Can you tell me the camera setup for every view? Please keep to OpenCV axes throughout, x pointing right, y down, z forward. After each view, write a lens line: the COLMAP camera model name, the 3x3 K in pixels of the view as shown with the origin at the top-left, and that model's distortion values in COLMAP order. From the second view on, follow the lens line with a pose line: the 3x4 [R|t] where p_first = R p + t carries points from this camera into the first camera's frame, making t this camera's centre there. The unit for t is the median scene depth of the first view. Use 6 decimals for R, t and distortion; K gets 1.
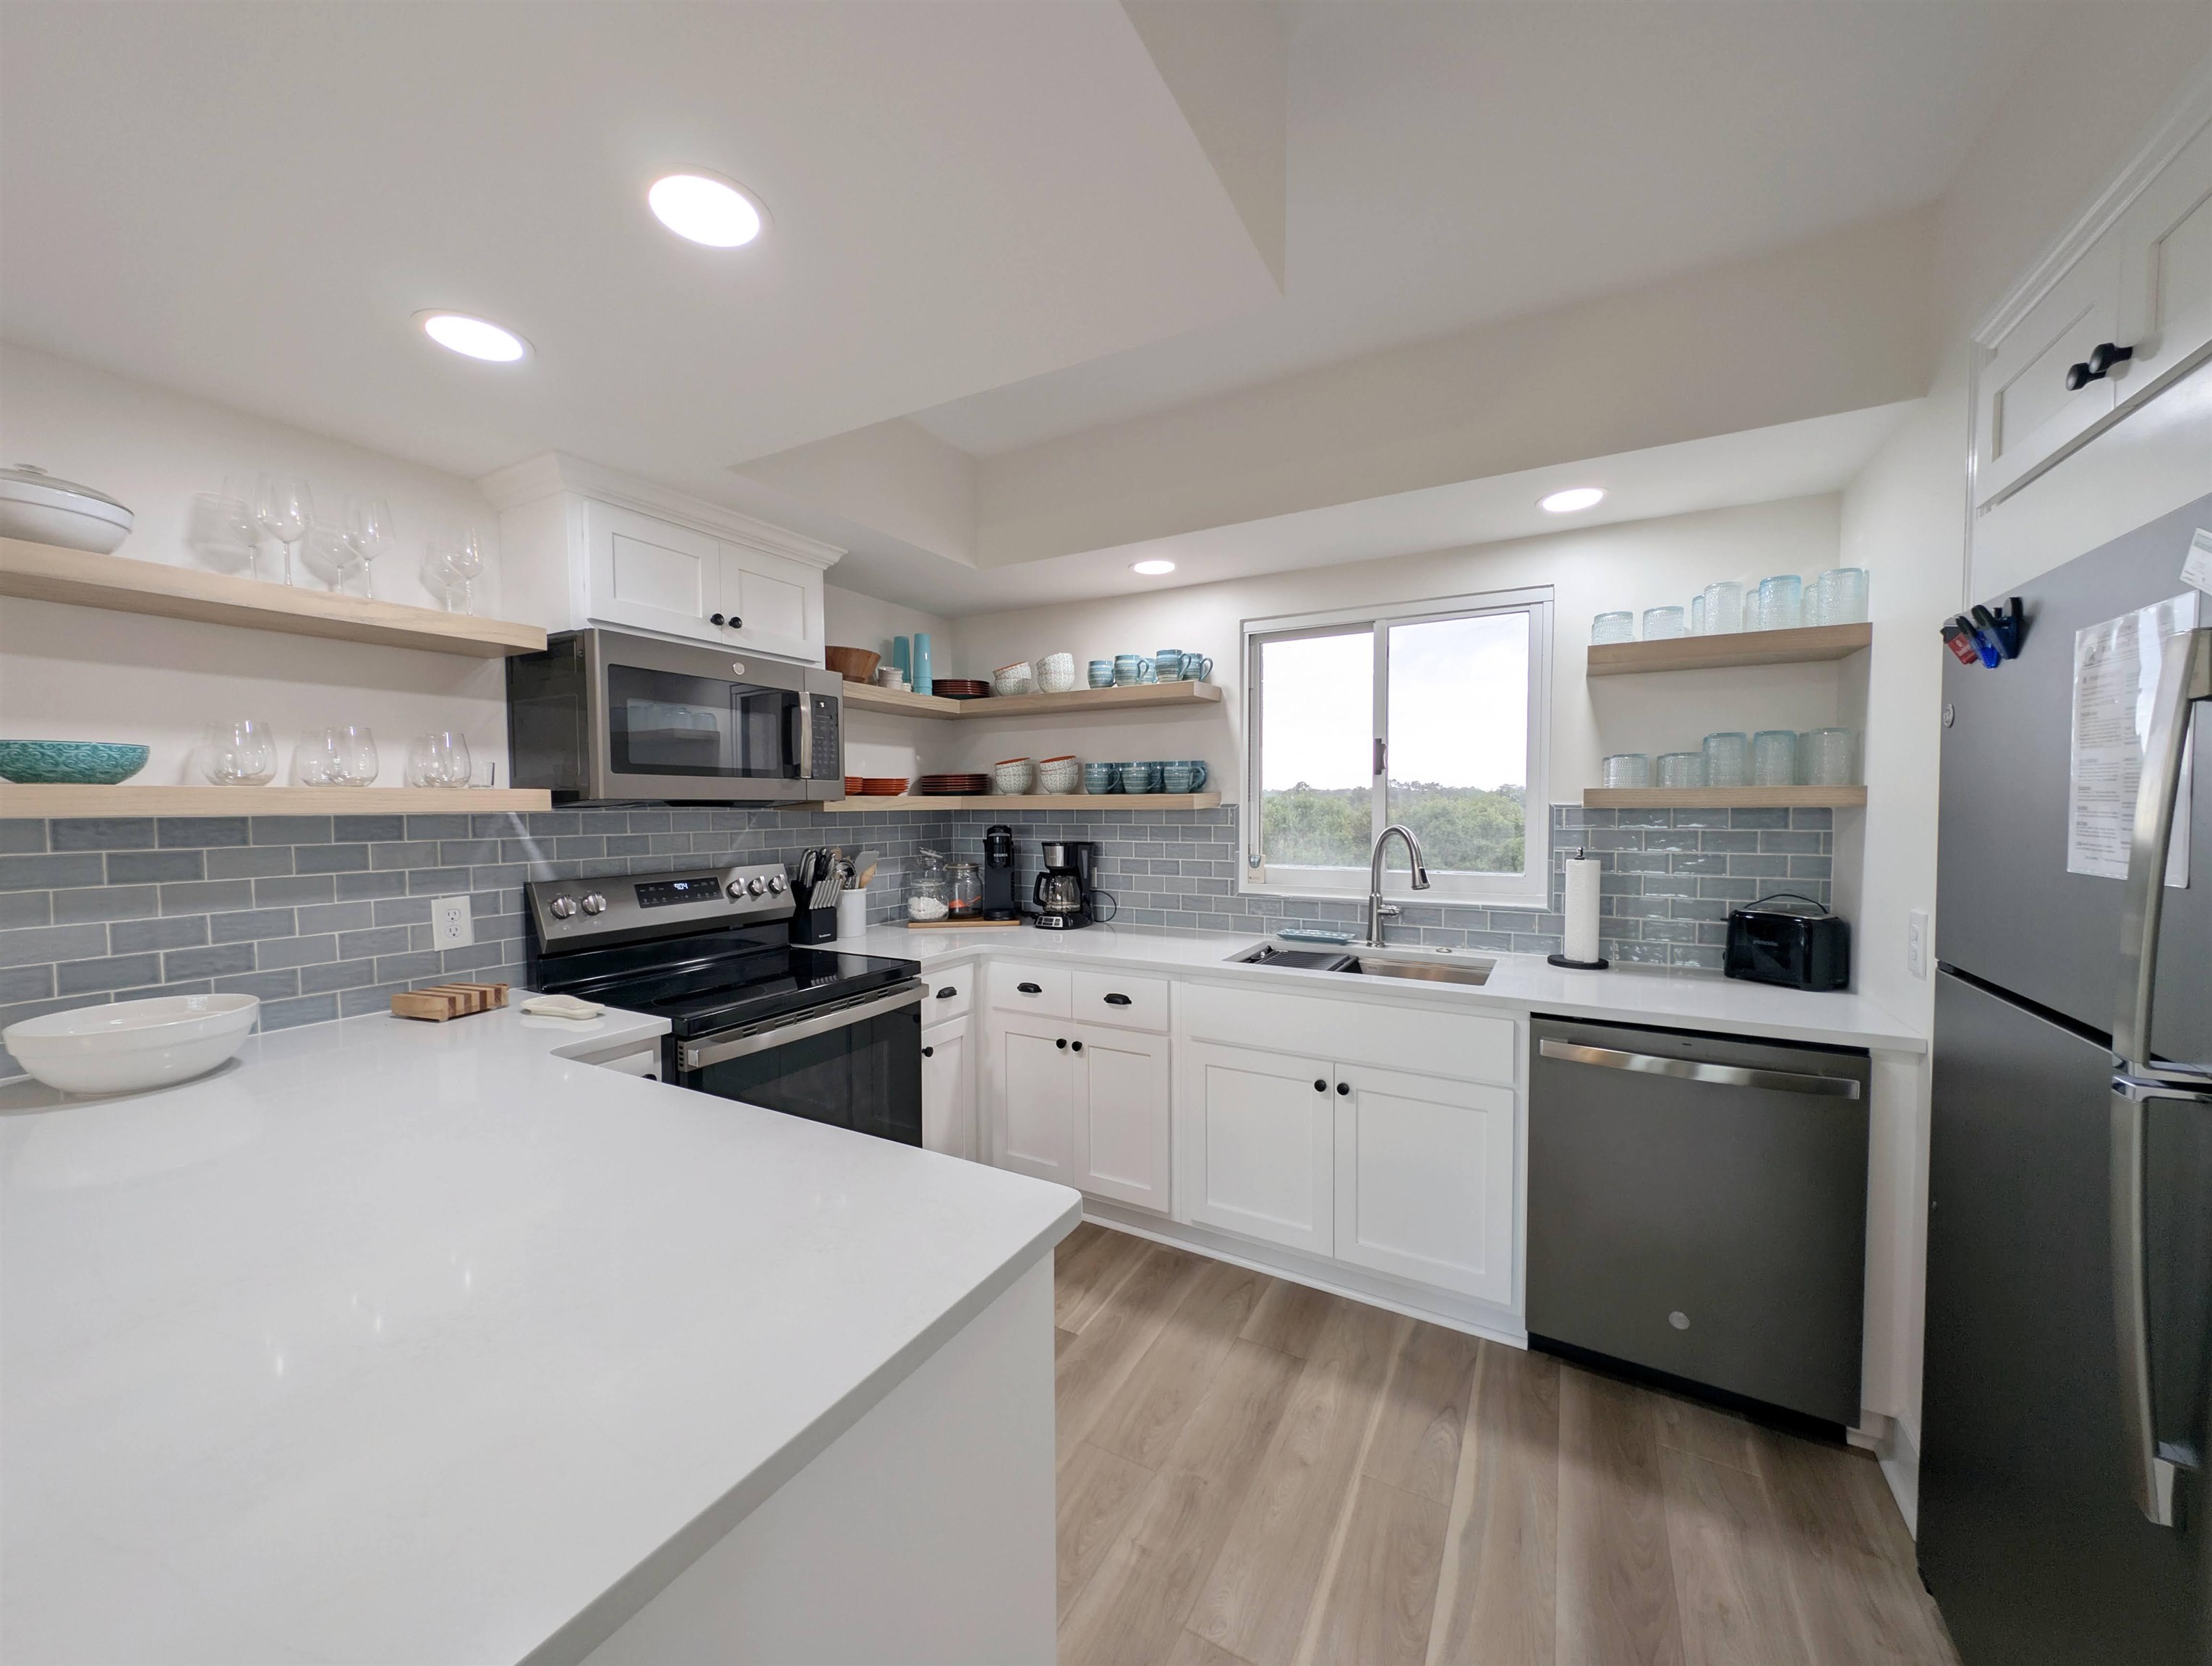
lens RADIAL K [[833.9, 0, 1103.8], [0, 833.9, 835.8], [0, 0, 1]] dist [0.001348, -0.000301]
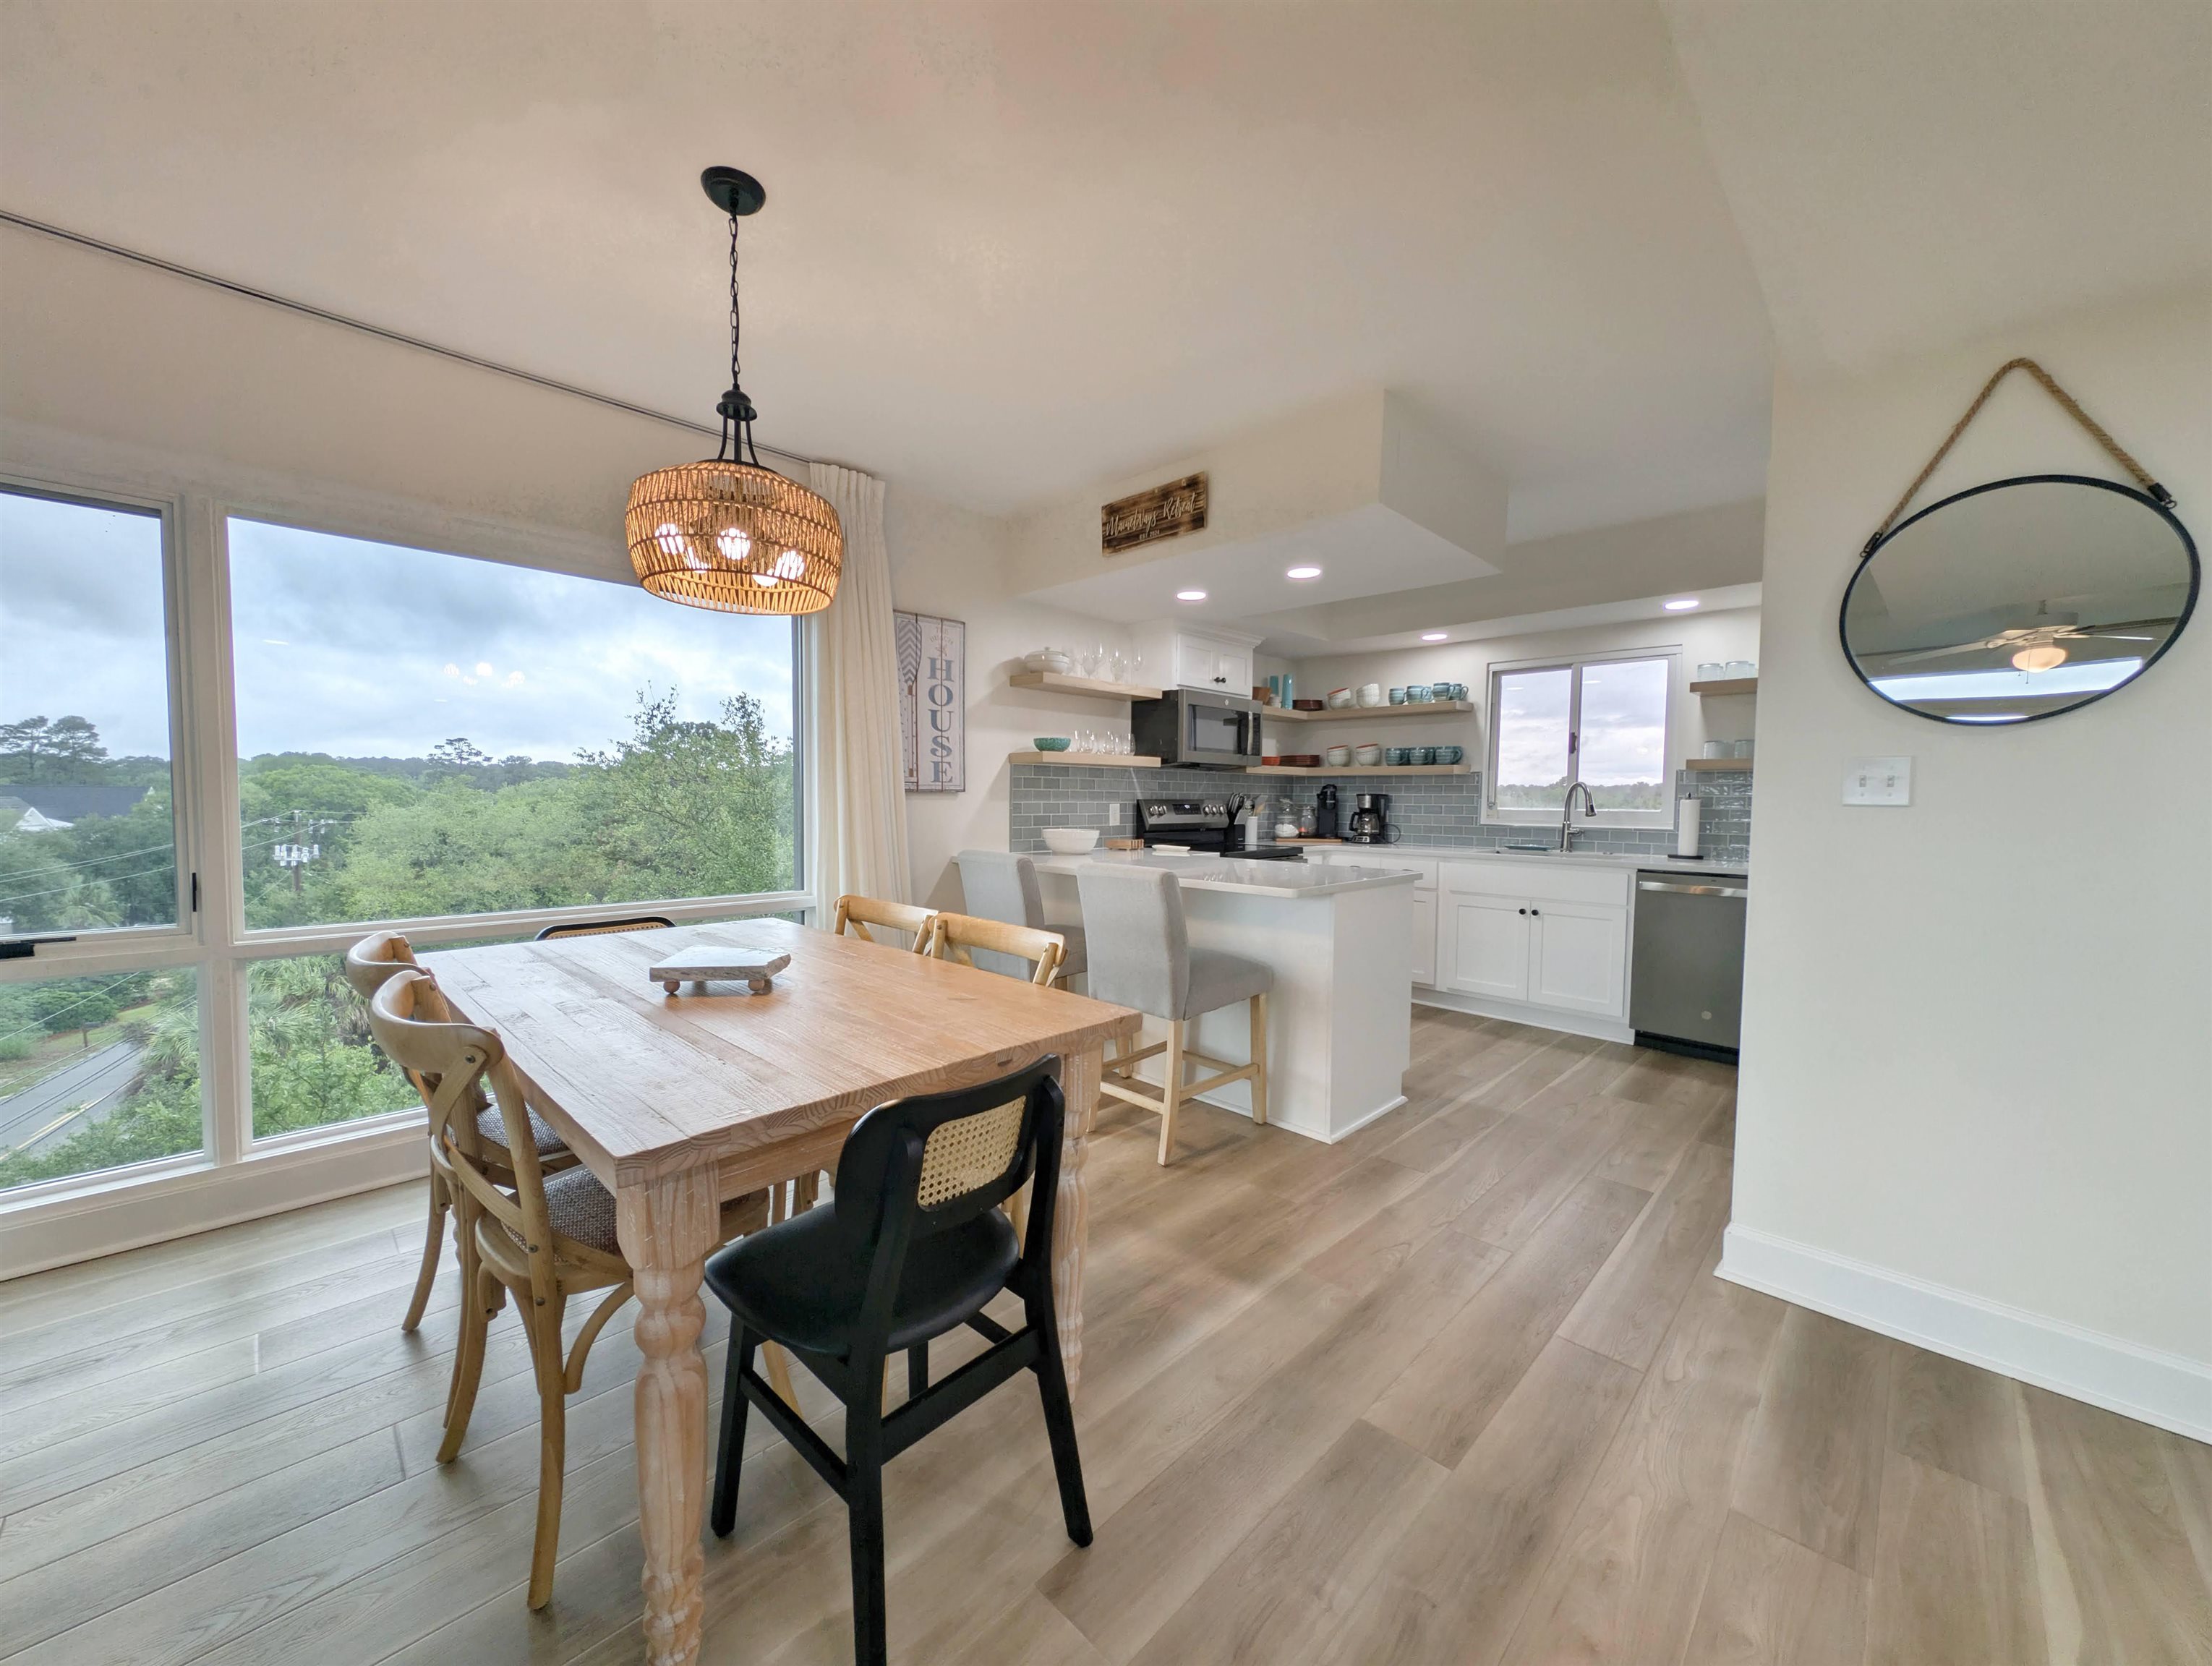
lens RADIAL K [[797.1, 0, 1106.0], [0, 797.1, 833.0], [0, 0, 1]] dist [0.009265, -0.000045]
pose [[0.959890, 0.029183, -0.278855, -0.130694], [-0.025512, 0.999534, 0.016786, 0.088823], [0.279215, -0.008998, 0.960186, -0.874123]]
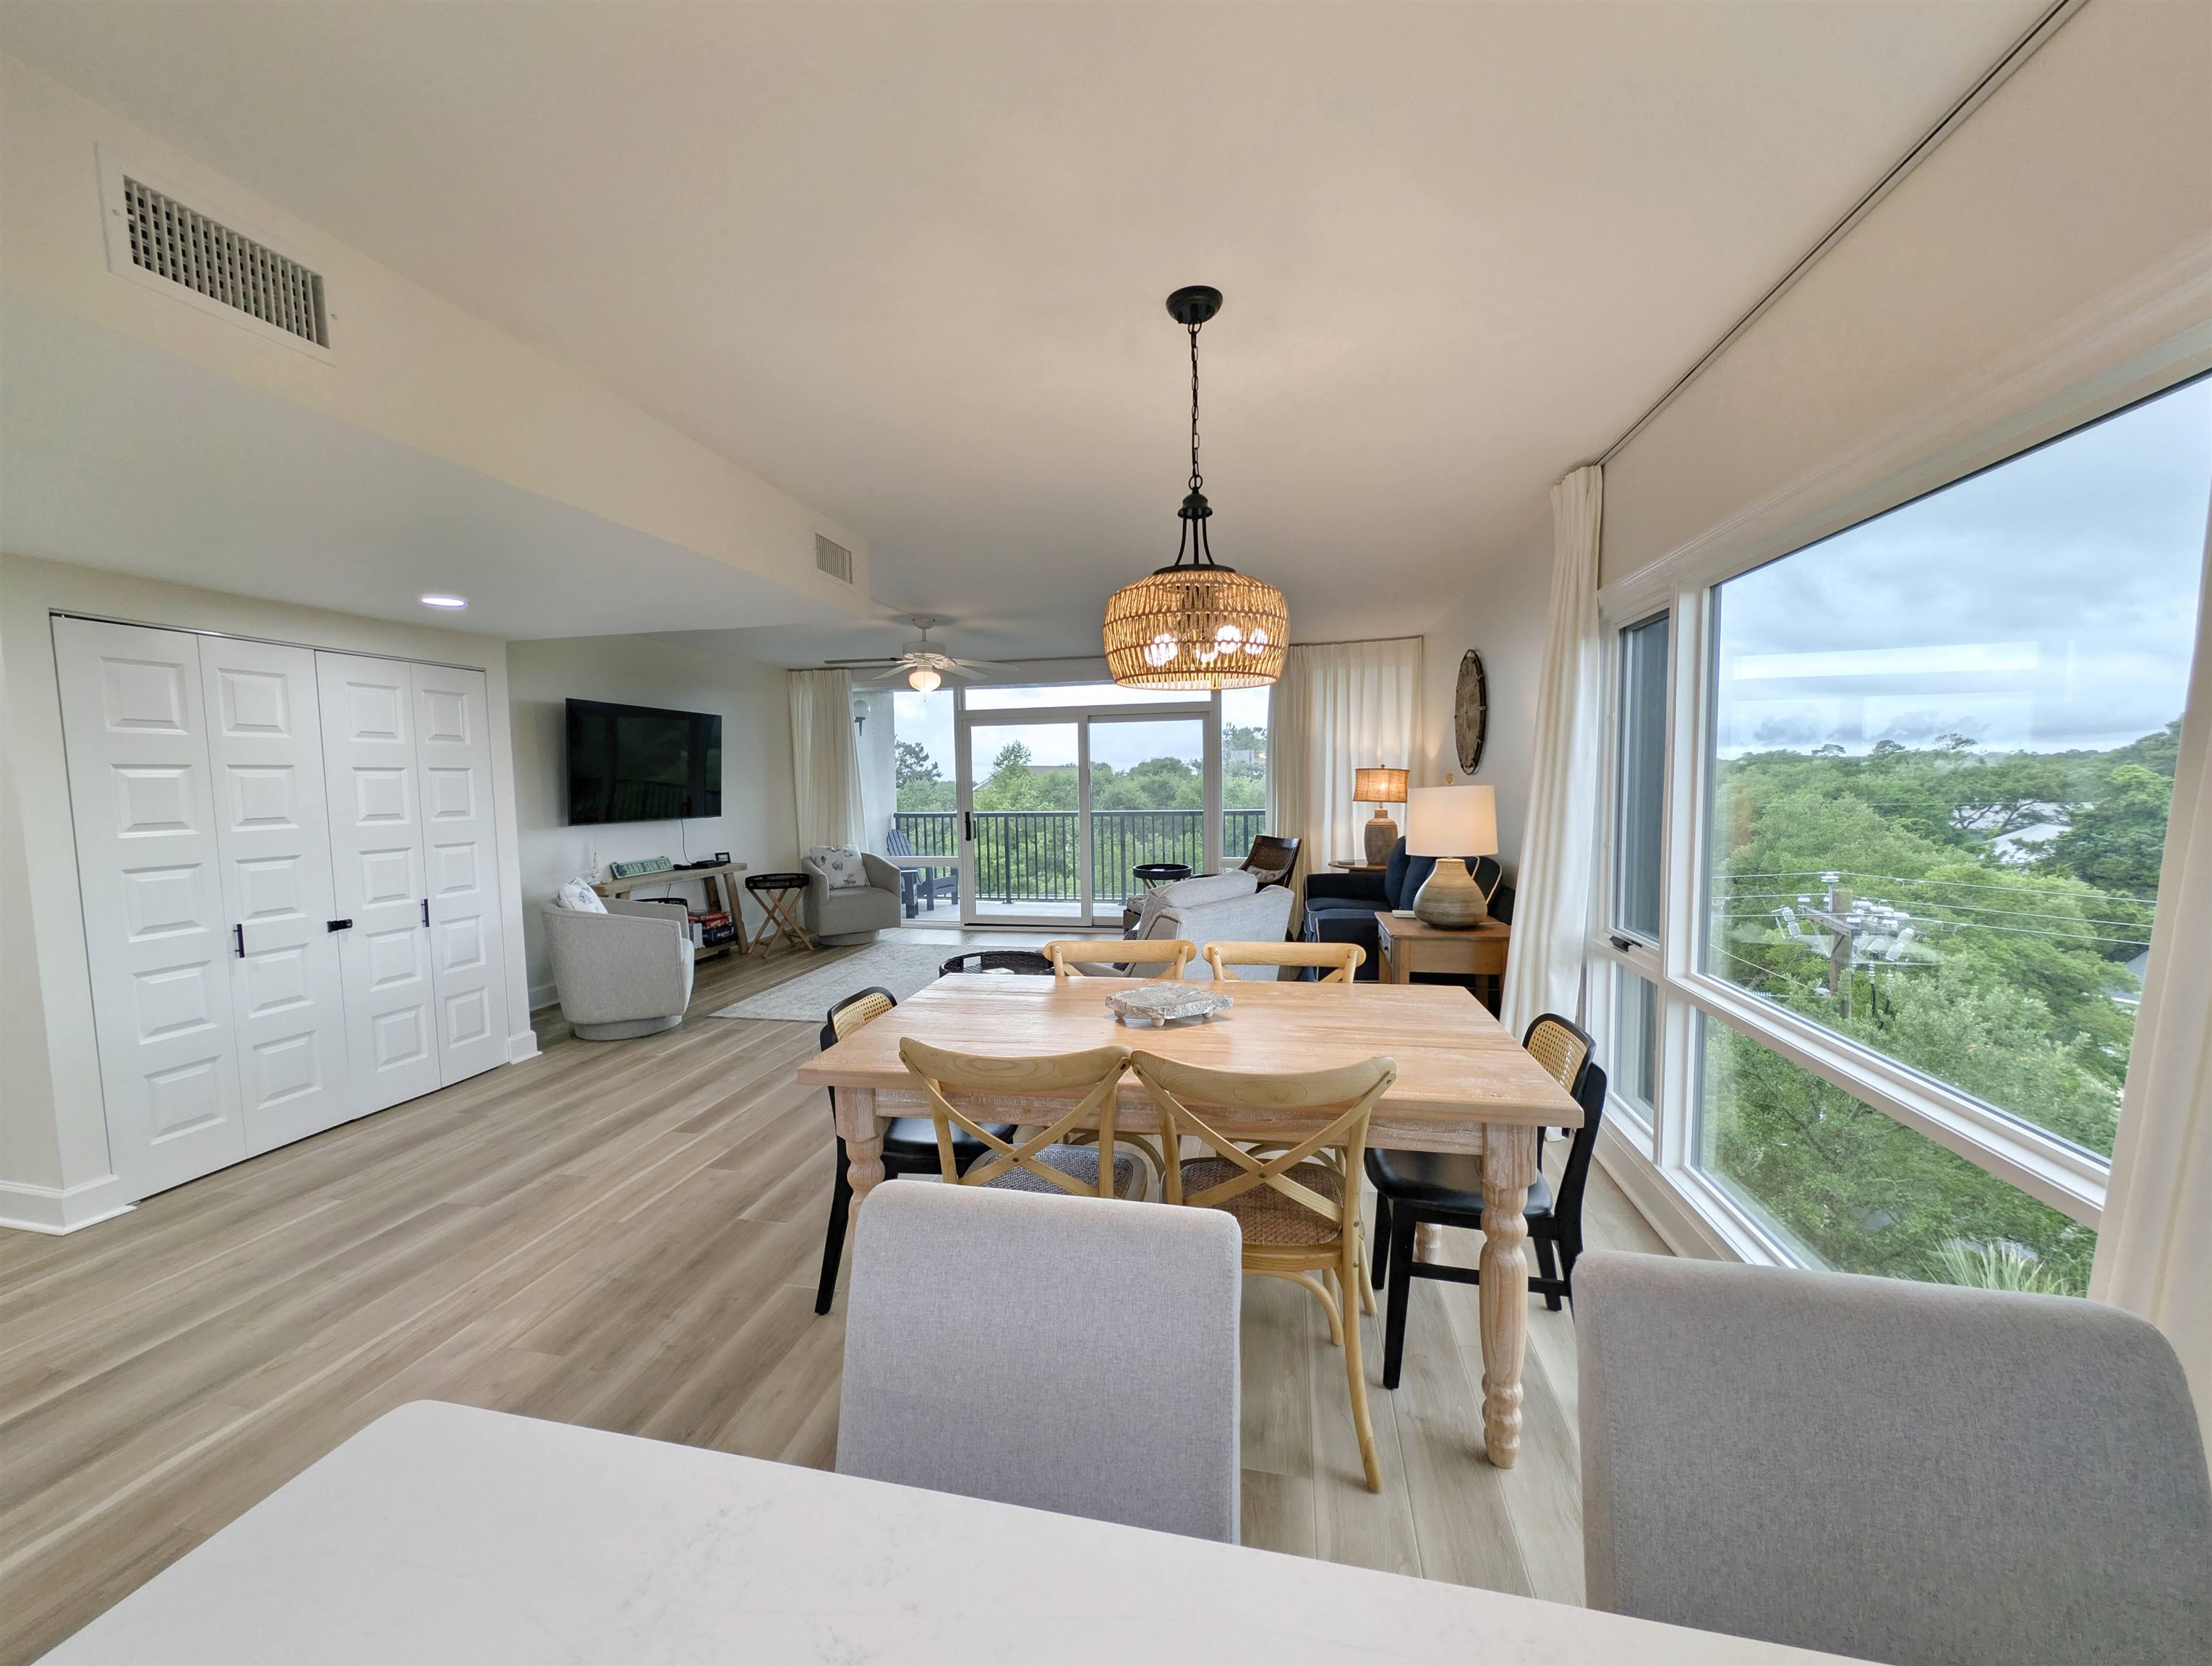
lens RADIAL K [[839.3, 0, 1092.7], [0, 839.3, 837.2], [0, 0, 1]] dist [0.015067, -0.000280]
pose [[-0.965335, 0.043564, -0.257351, -0.308174], [0.015672, 0.993868, 0.109454, -0.025988], [0.260541, 0.101627, -0.960099, 0.336682]]
